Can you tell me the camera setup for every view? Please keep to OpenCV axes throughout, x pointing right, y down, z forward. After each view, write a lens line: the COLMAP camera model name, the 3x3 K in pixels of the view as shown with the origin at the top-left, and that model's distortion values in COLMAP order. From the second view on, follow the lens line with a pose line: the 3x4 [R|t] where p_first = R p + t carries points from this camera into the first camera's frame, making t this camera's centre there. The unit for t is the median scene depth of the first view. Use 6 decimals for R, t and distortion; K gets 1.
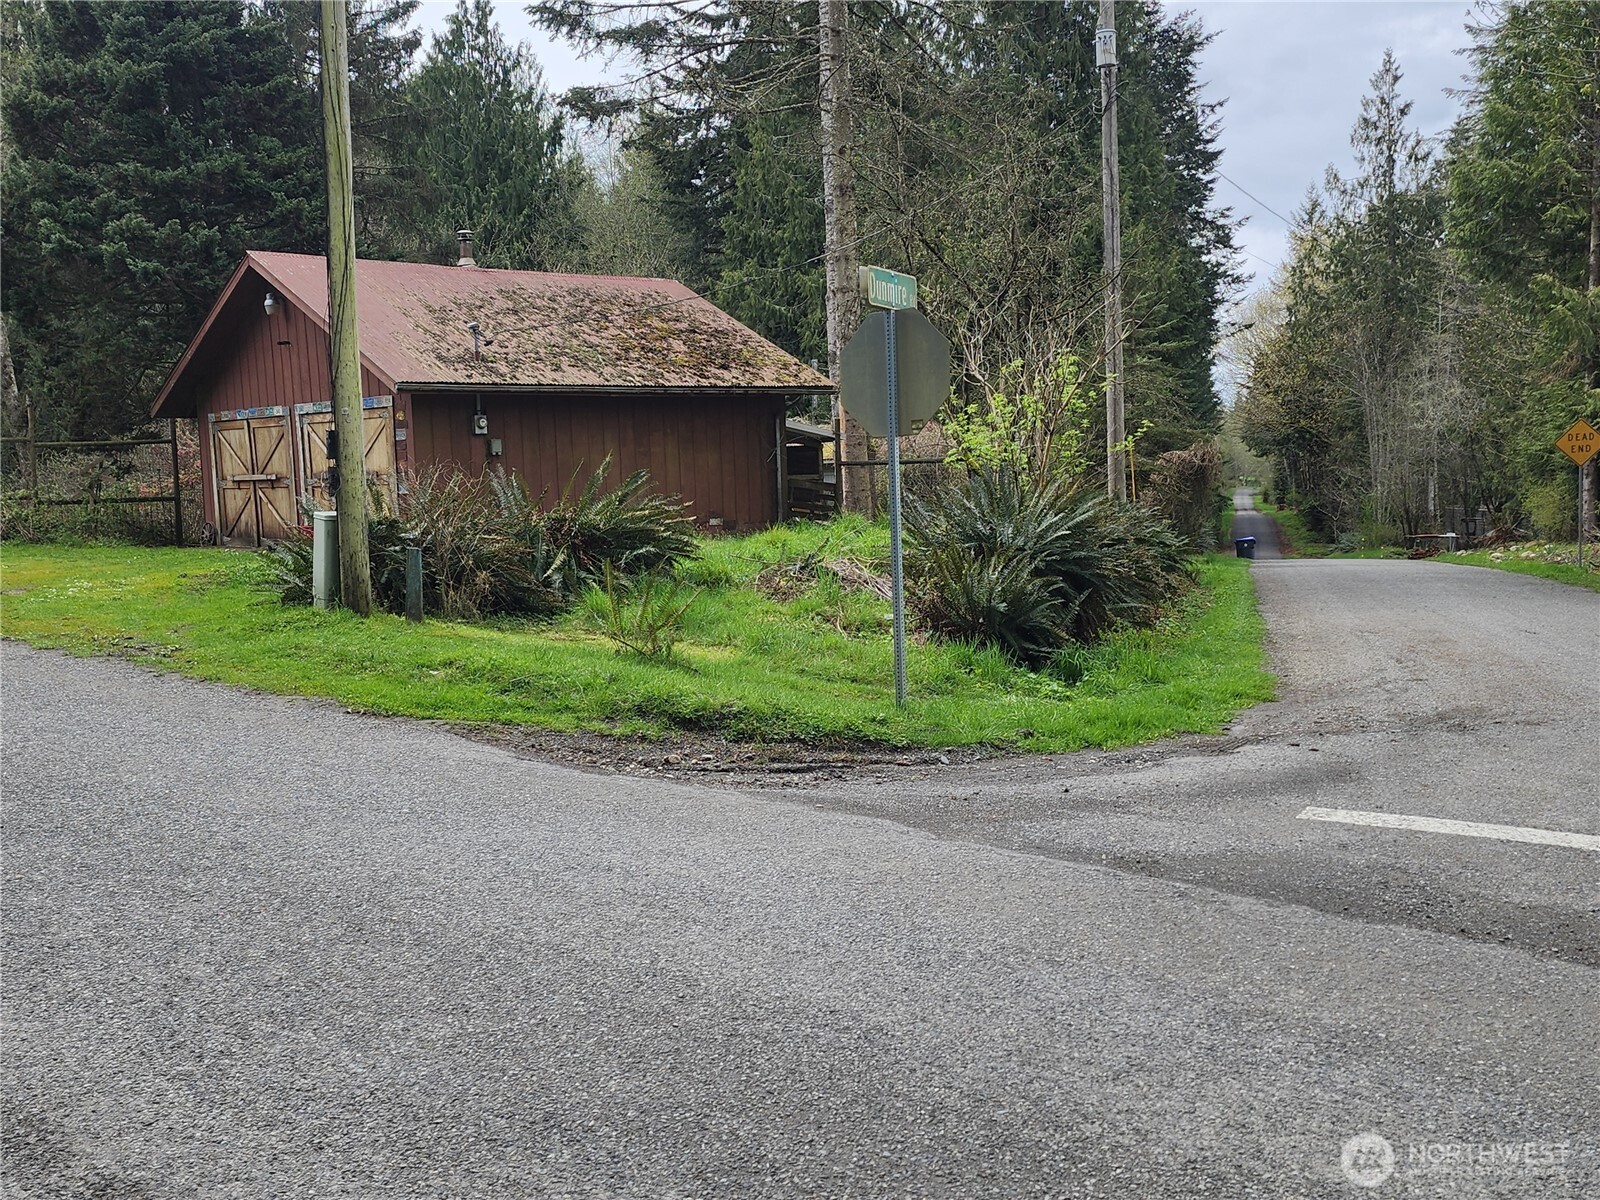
lens RADIAL K [[1700.7, 0, 799.2], [0, 1700.7, 639.4], [0, 0, 1]] dist [0.139650, -0.248604]
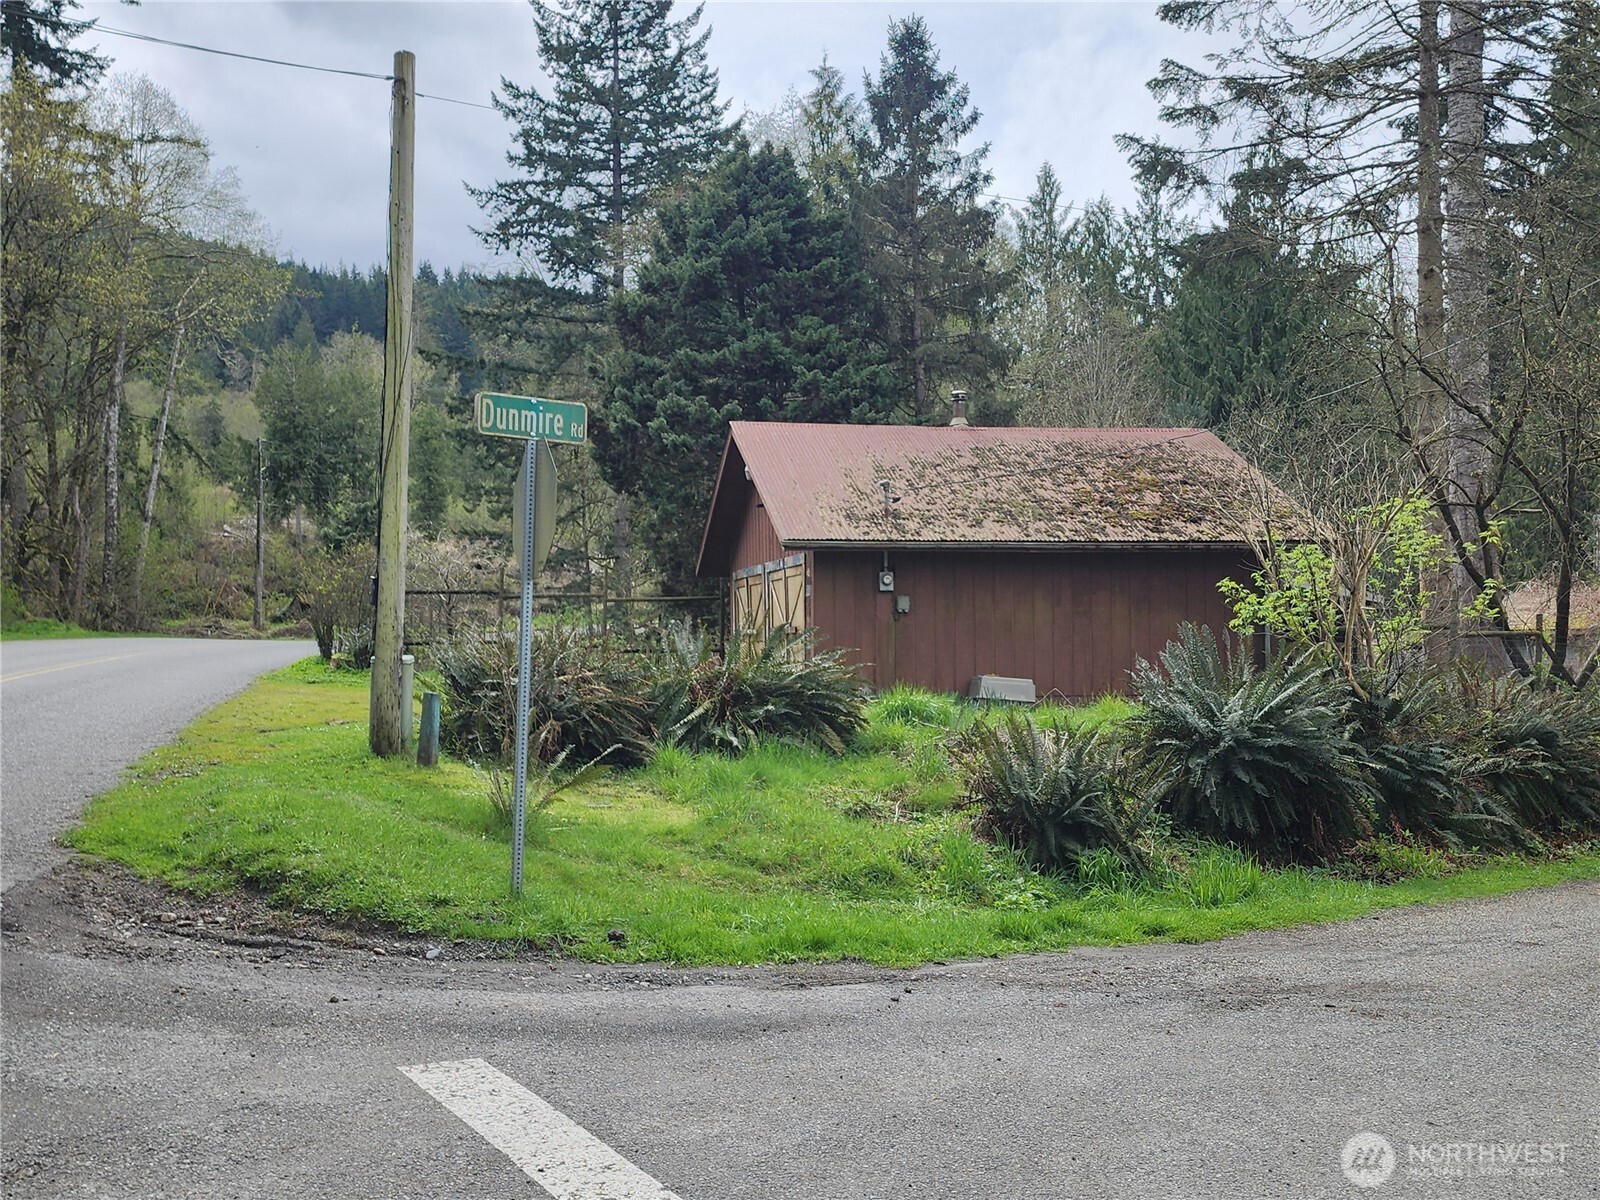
lens RADIAL K [[1700.7, 0, 799.2], [0, 1700.7, 639.4], [0, 0, 1]] dist [0.139650, -0.248604]
pose [[0.855818, 0.024712, -0.516686, 0.259737], [-0.074007, 0.994432, -0.075021, -0.013386], [0.511955, 0.102442, 0.852882, 0.128029]]
